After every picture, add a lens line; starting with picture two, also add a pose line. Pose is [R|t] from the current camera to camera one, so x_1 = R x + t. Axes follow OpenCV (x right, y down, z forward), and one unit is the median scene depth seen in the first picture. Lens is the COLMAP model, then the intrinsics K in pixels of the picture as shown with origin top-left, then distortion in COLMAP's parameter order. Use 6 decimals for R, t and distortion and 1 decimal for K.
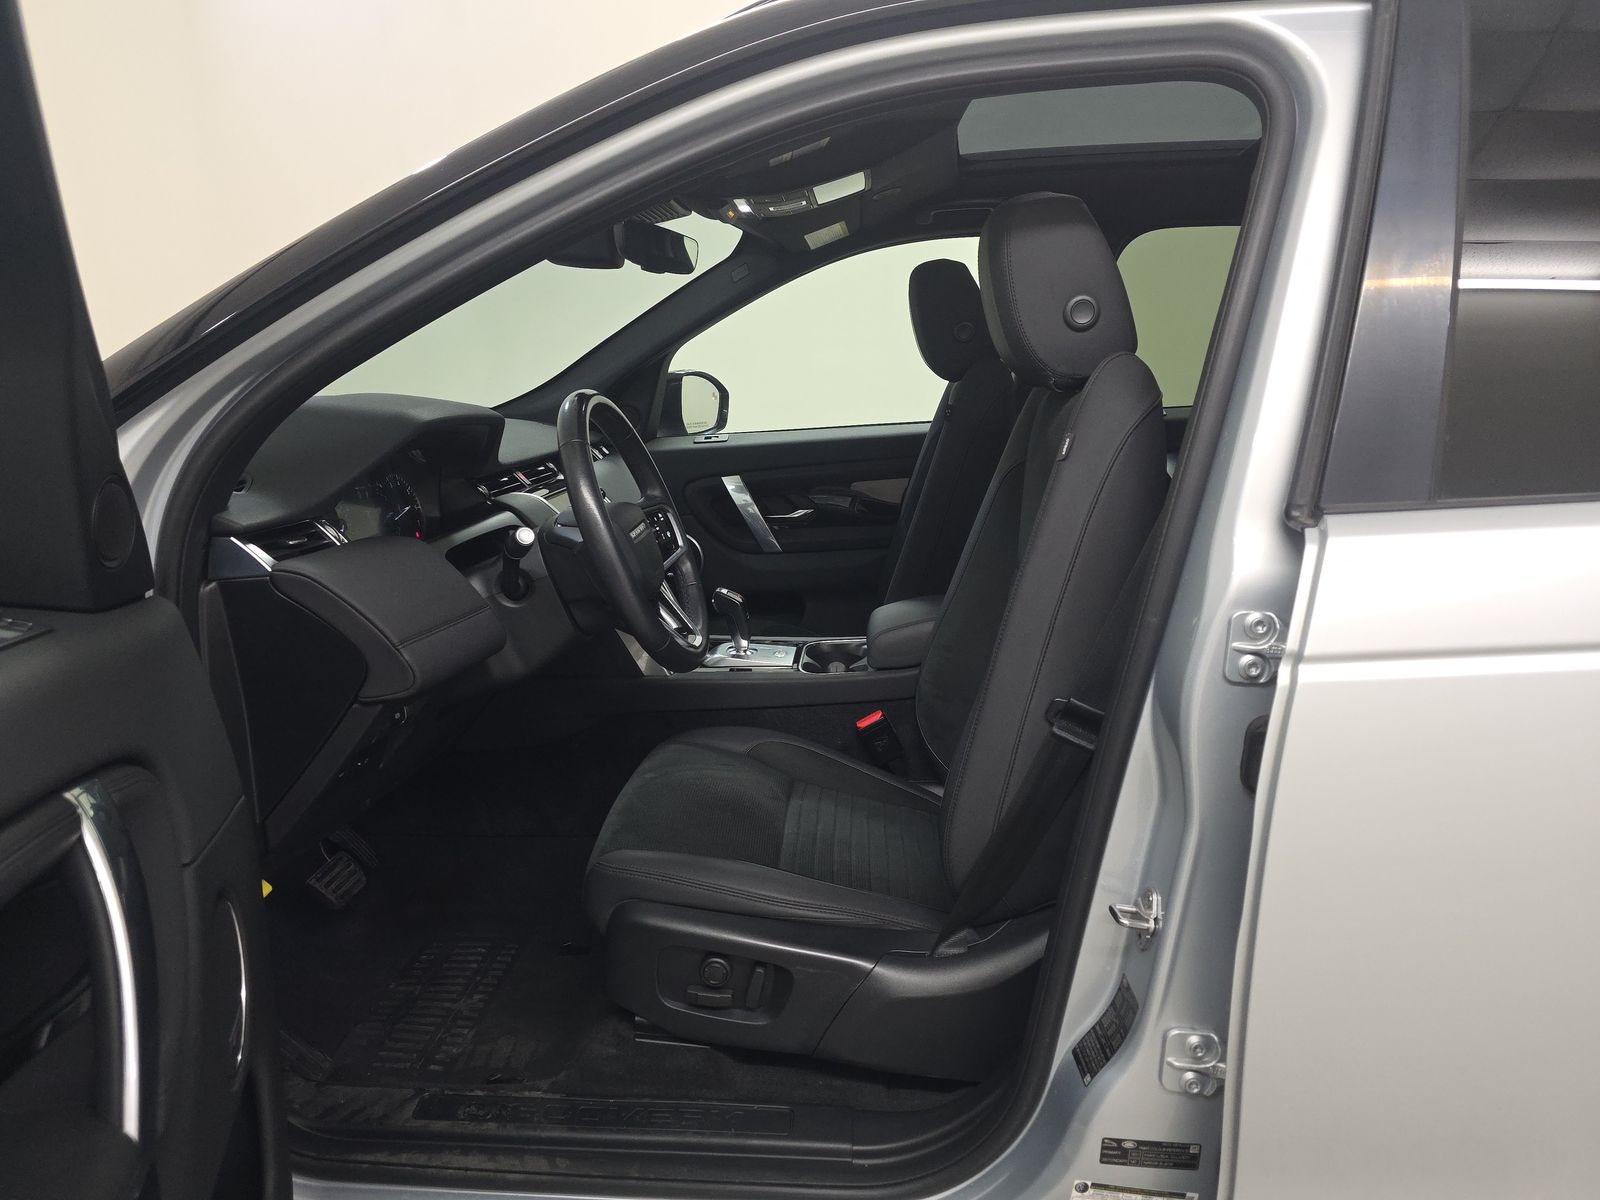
lens RADIAL K [[1078.3, 0, 844.9], [0, 1078.3, 641.0], [0, 0, 1]] dist [0.019356, -0.015300]
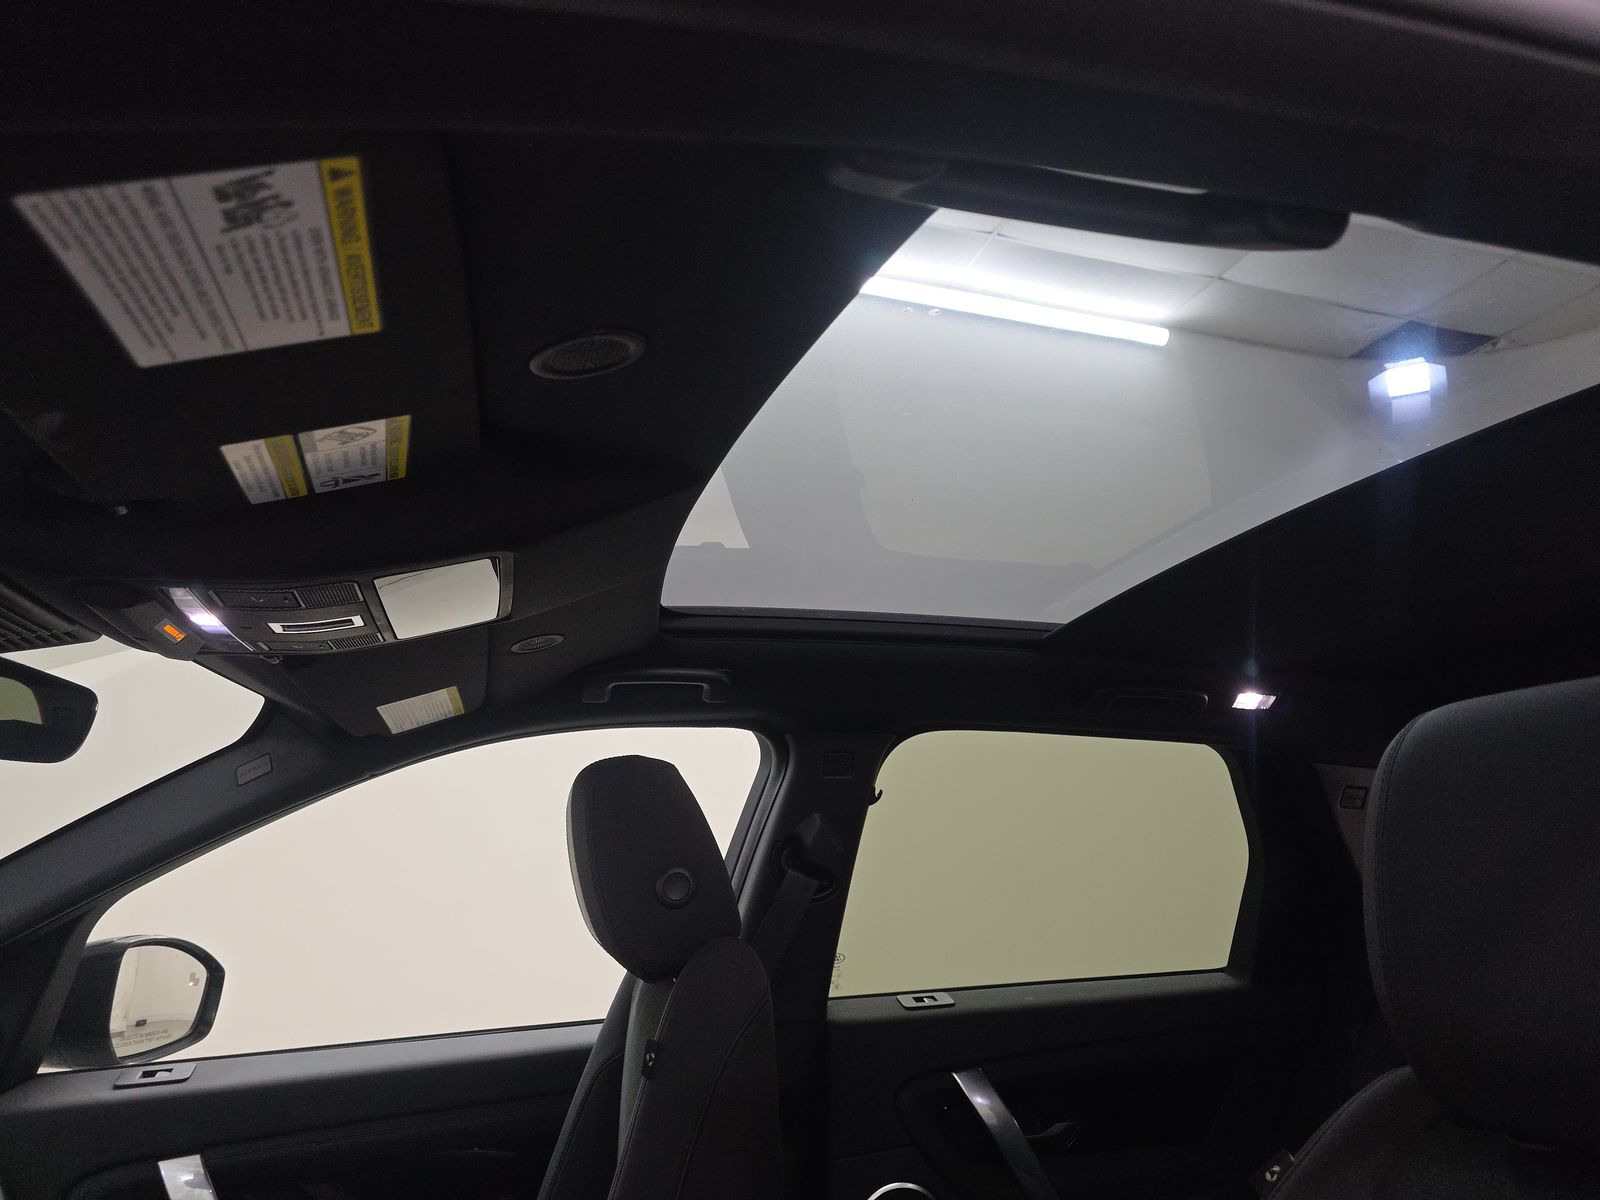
lens RADIAL K [[1078.3, 0, 844.9], [0, 1078.3, 641.0], [0, 0, 1]] dist [0.019356, -0.015300]
pose [[0.946869, 0.072526, 0.313337, 0.010455], [0.076021, 0.896167, -0.437157, -0.128486], [-0.312507, 0.437751, 0.843038, 0.391757]]
